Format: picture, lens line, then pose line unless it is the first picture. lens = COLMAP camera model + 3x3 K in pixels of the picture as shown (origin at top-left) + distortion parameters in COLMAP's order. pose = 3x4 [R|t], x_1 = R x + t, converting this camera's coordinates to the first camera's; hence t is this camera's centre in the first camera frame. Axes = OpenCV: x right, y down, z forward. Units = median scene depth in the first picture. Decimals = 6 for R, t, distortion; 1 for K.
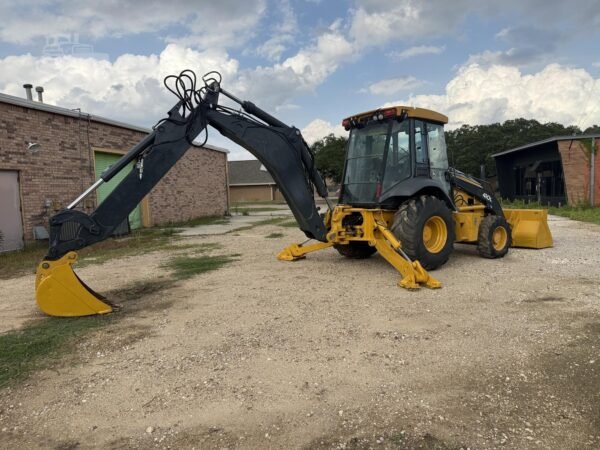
lens RADIAL K [[421.2, 0, 304.7], [0, 421.2, 226.6], [0, 0, 1]] dist [0.051262, -0.069309]
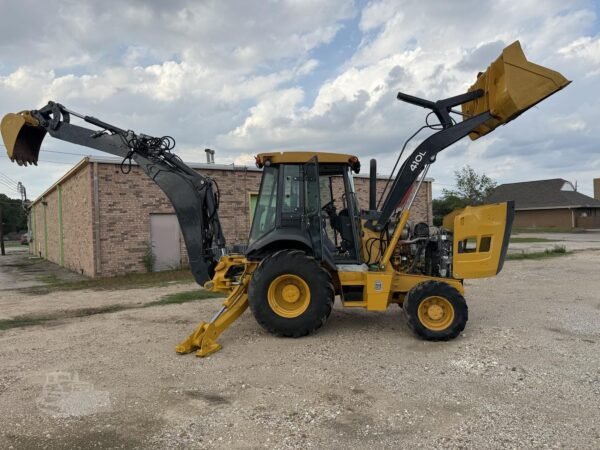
lens RADIAL K [[421.2, 0, 303.3], [0, 421.2, 222.9], [0, 0, 1]] dist [0.051262, -0.069309]
pose [[0.735217, 0.008974, -0.677773, 0.520314], [-0.051005, 0.997810, -0.042116, -0.055113], [0.675910, 0.065535, 0.734064, 0.218013]]
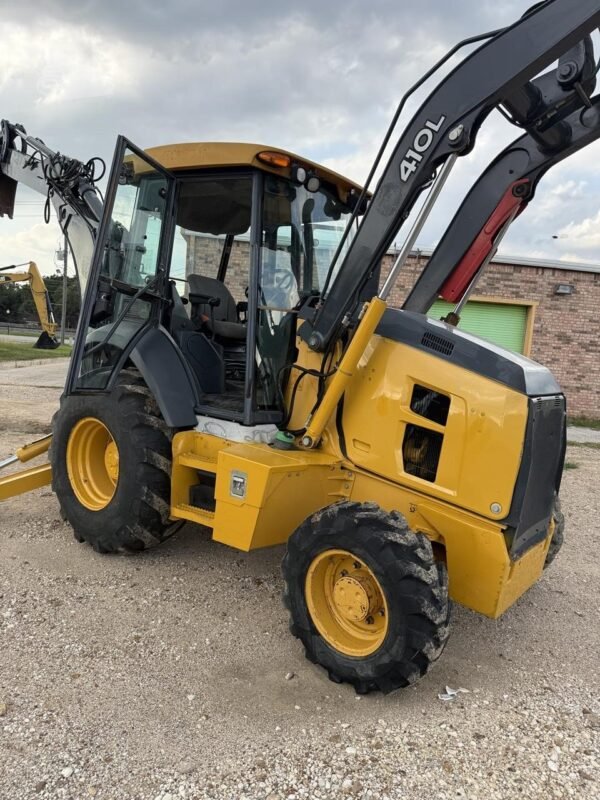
lens RADIAL K [[561.6, 0, 300.5], [0, 561.6, 400.1], [0, 0, 1]] dist [0.051262, -0.069309]
pose [[0.264547, 0.150299, -0.952589, 0.492067], [-0.169978, 0.979583, 0.107353, -0.075921], [0.949275, 0.133519, 0.284693, 0.591005]]
